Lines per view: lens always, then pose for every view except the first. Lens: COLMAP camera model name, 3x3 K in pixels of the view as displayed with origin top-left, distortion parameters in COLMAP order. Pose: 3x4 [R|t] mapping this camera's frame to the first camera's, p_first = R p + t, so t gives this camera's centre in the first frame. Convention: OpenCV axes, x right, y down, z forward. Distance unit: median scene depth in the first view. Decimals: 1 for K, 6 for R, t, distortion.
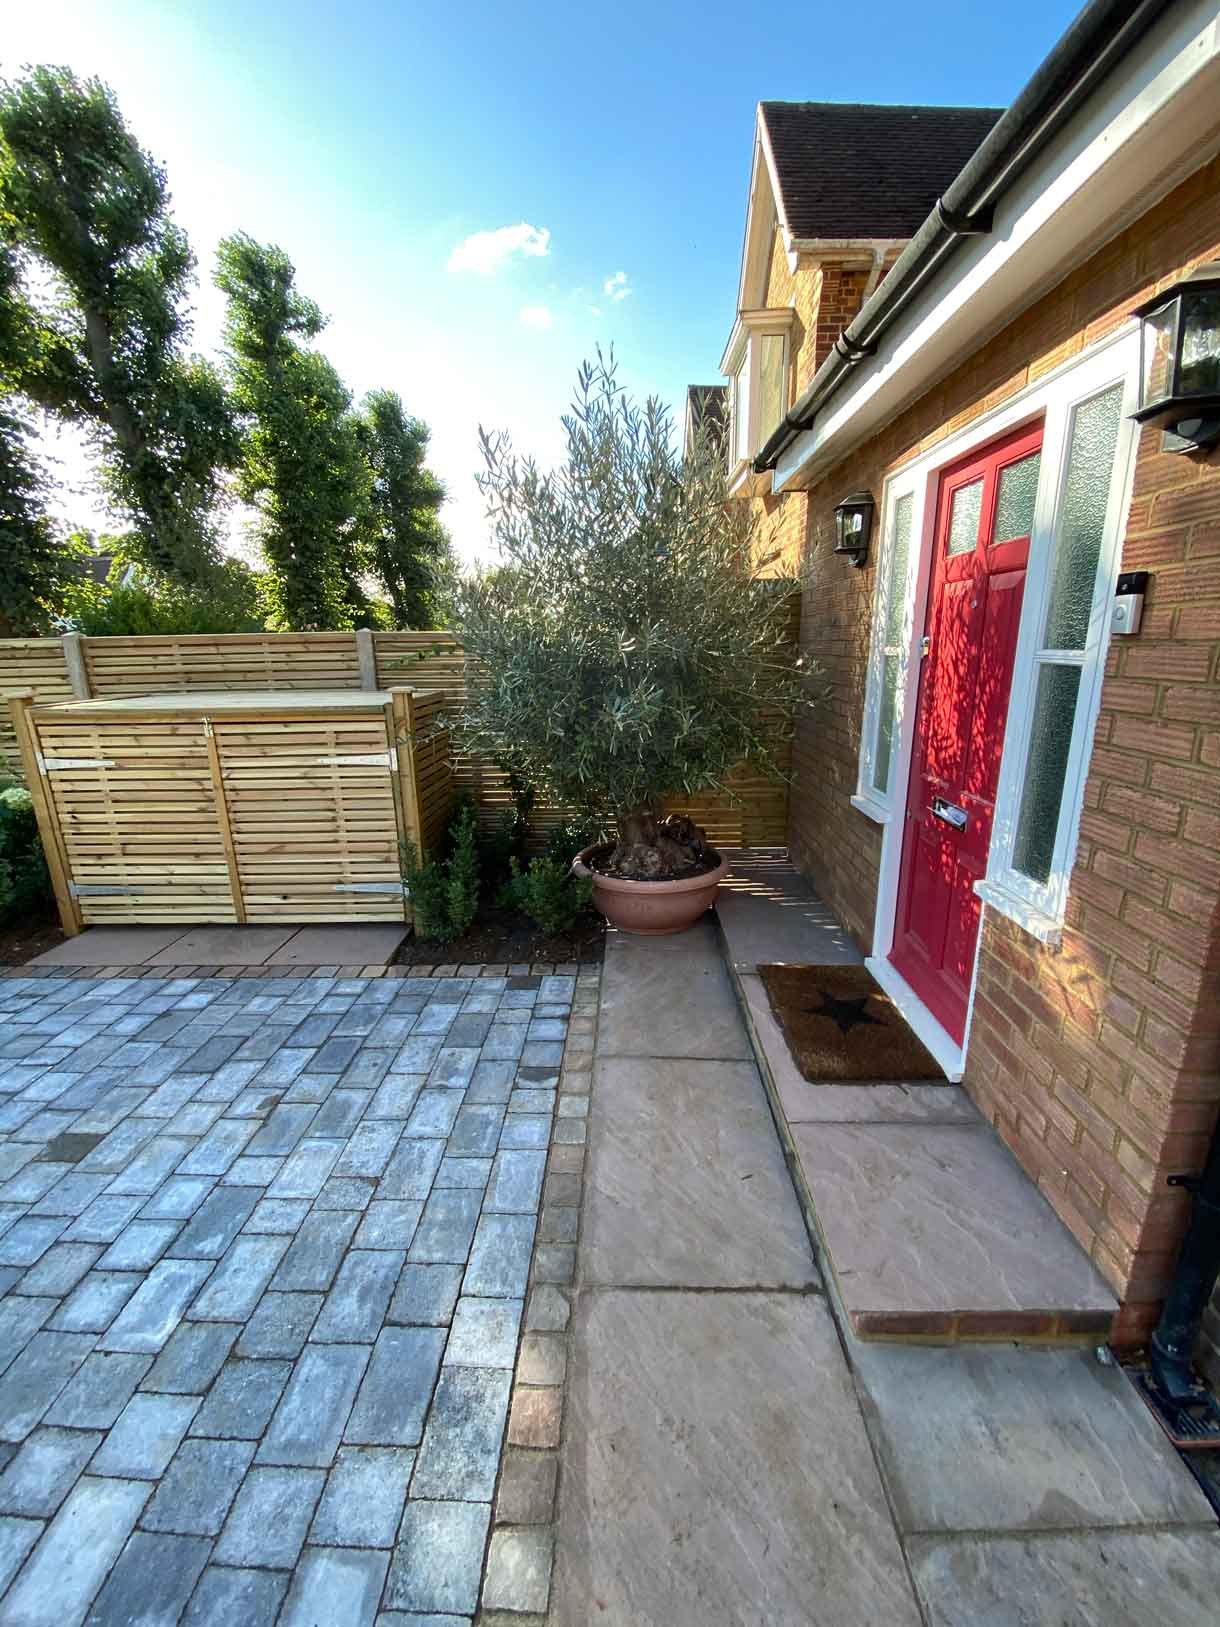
lens RADIAL K [[653.1, 0, 618.0], [0, 653.1, 816.9], [0, 0, 1]] dist [0.025116, -0.028224]
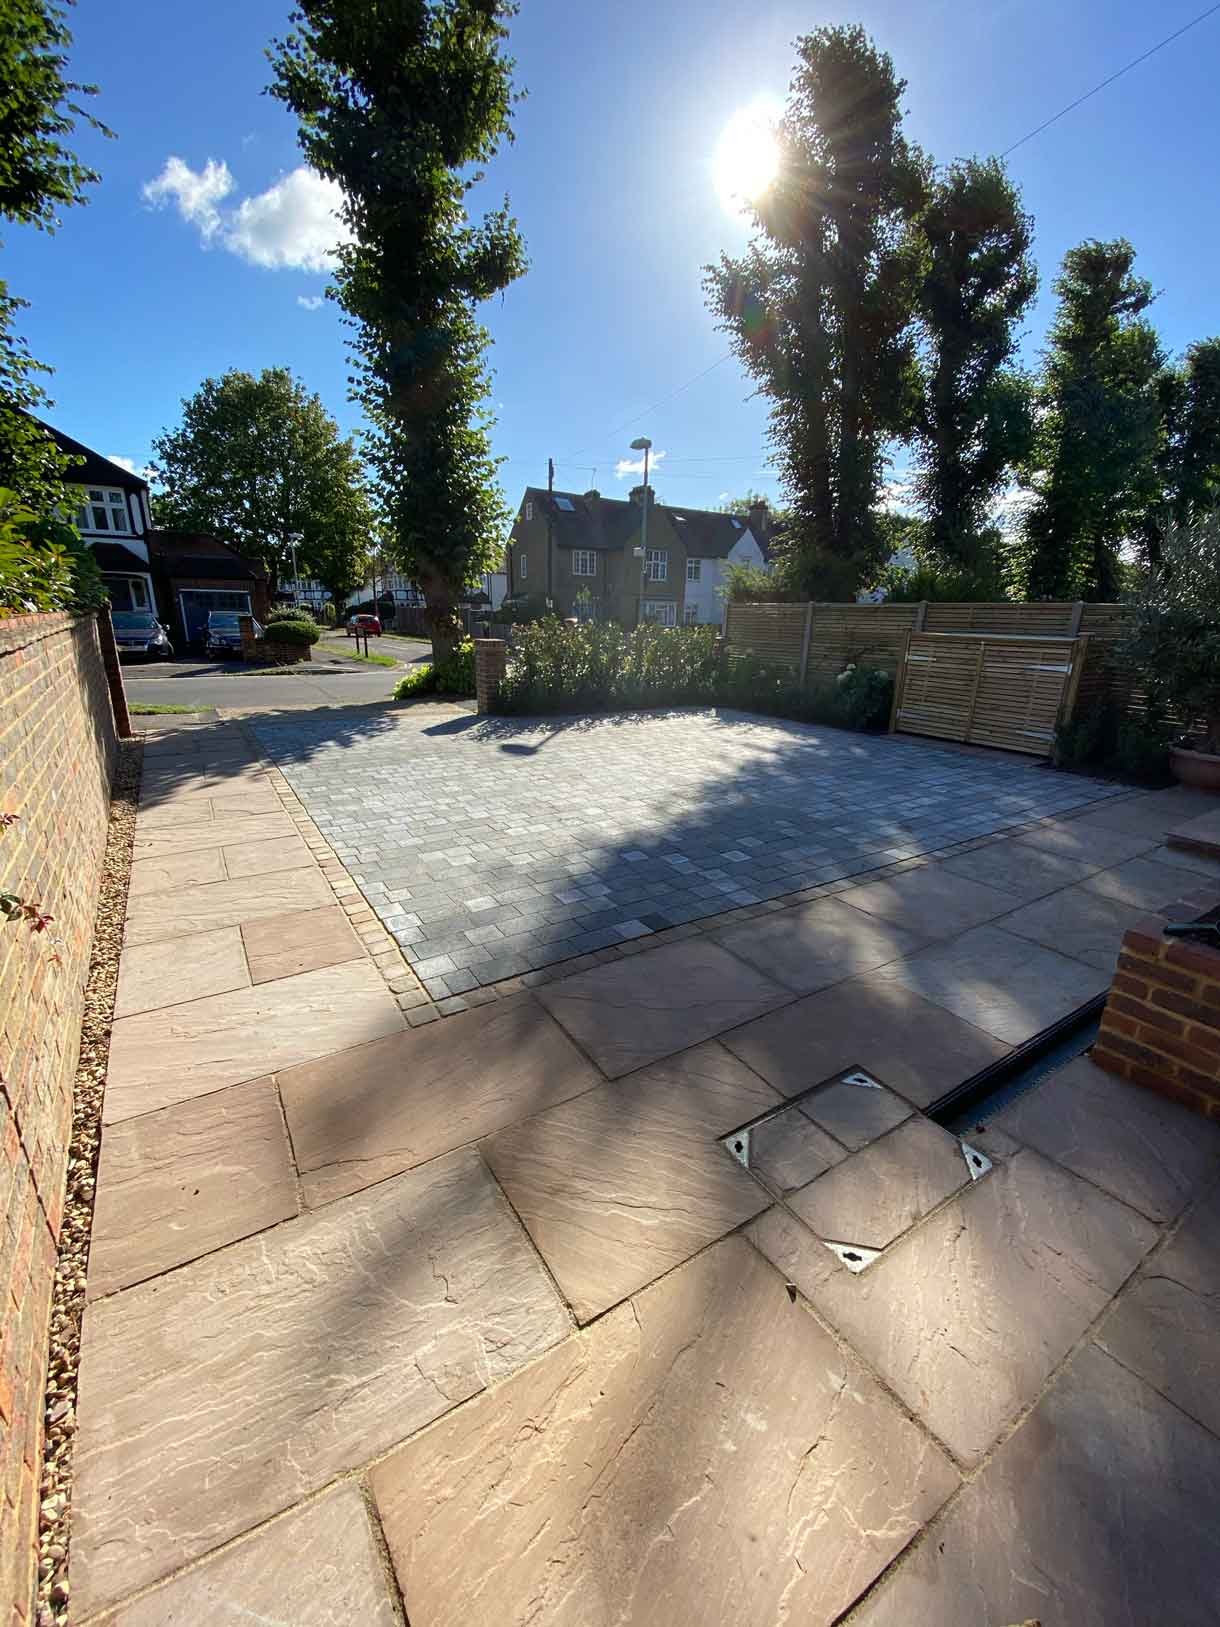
lens RADIAL K [[656.7, 0, 602.6], [0, 656.7, 824.5], [0, 0, 1]] dist [0.000321, -0.013379]
pose [[0.548729, 0.277949, -0.788442, 0.546305], [-0.232055, 0.956692, 0.175760, 0.327489], [0.803148, 0.086518, 0.589464, -1.205685]]
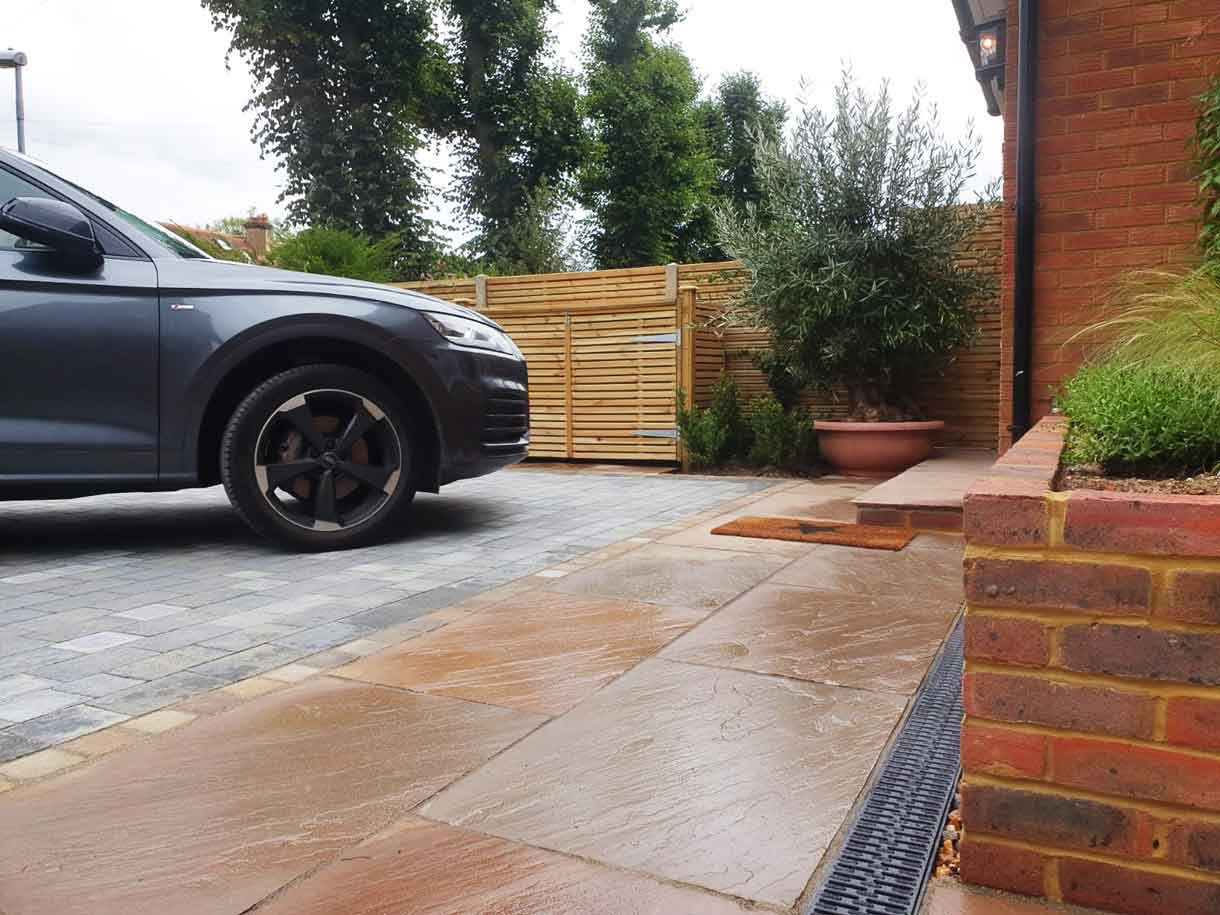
lens RADIAL K [[940.2, 0, 623.1], [0, 940.2, 456.8], [0, 0, 1]] dist [0.117481, -0.144005]
pose [[0.908547, 0.035087, -0.416306, 0.389579], [-0.107449, 0.982572, -0.151683, 0.469355], [0.403729, 0.182543, 0.896483, -0.797234]]
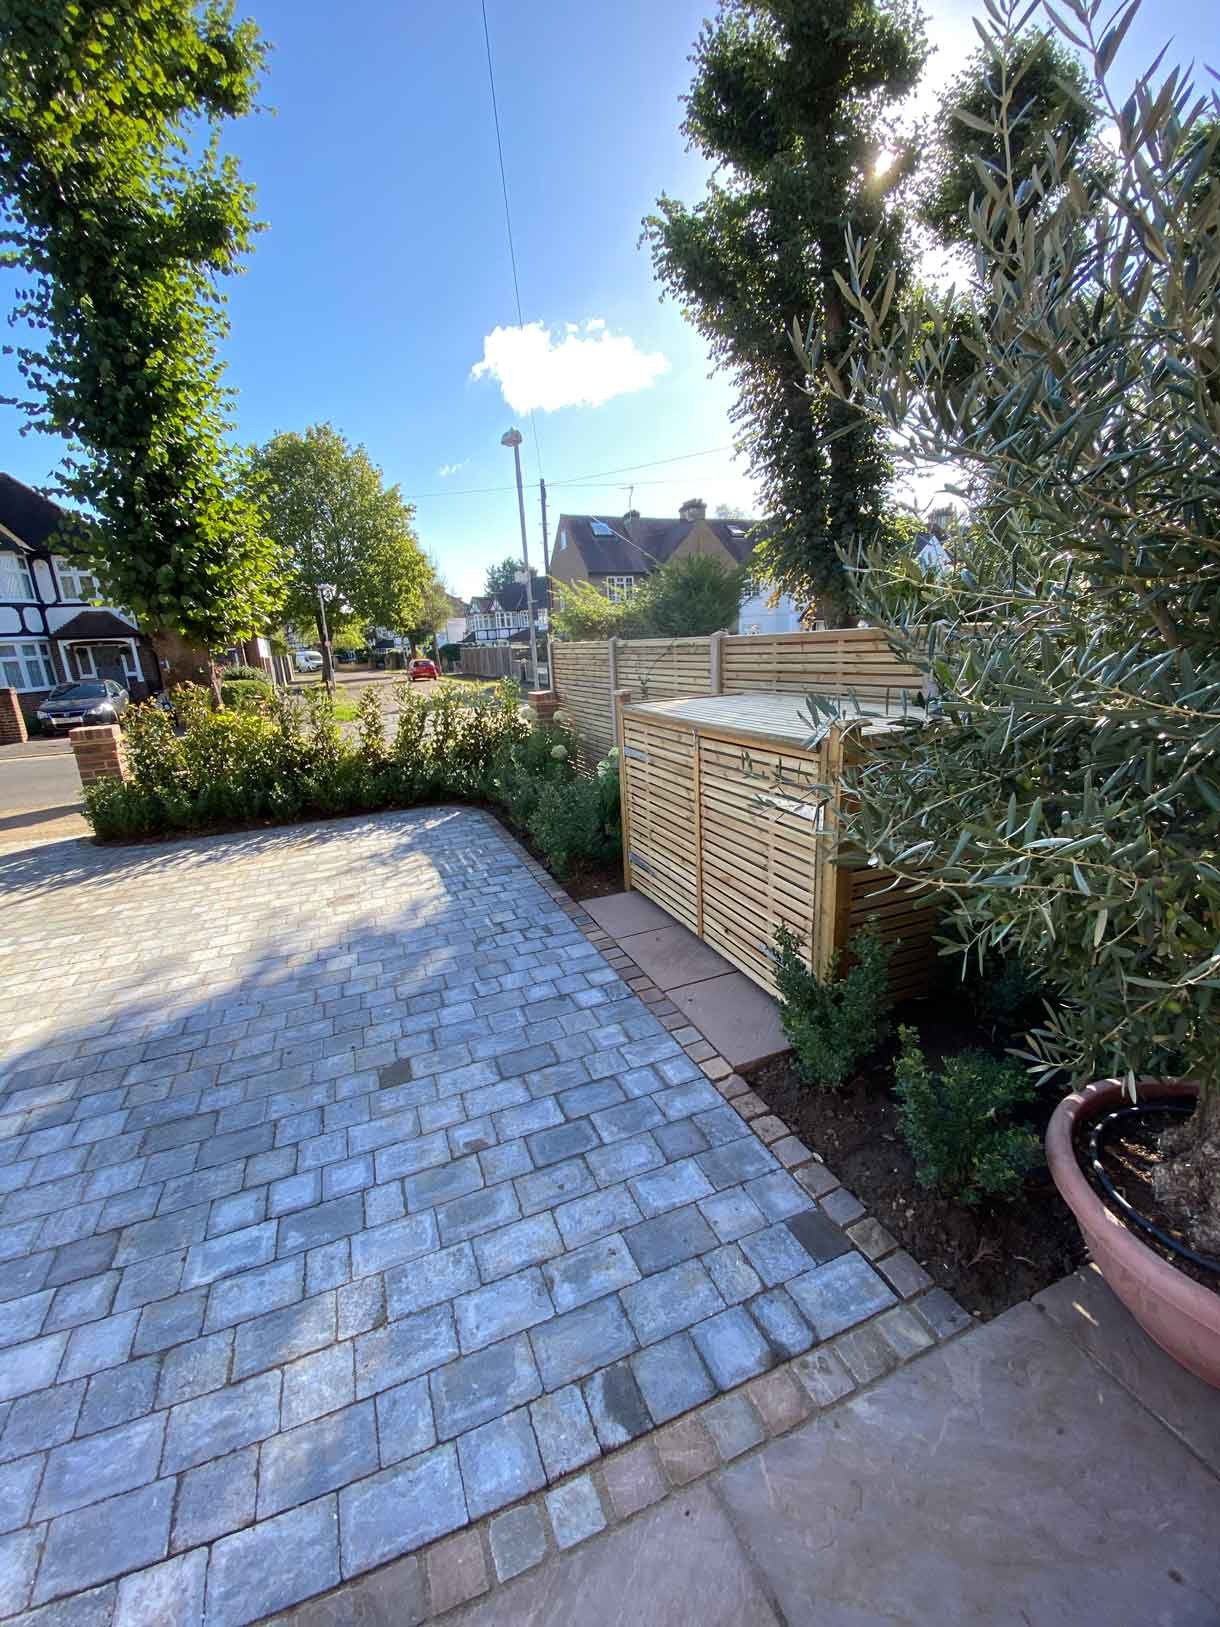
lens RADIAL K [[651.5, 0, 608.7], [0, 651.5, 814.4], [0, 0, 1]] dist [0.017763, -0.019555]
pose [[0.387874, 0.232790, -0.891831, 0.198272], [-0.184149, 0.967645, 0.172489, -0.163298], [0.903129, 0.097326, 0.418192, 0.468608]]
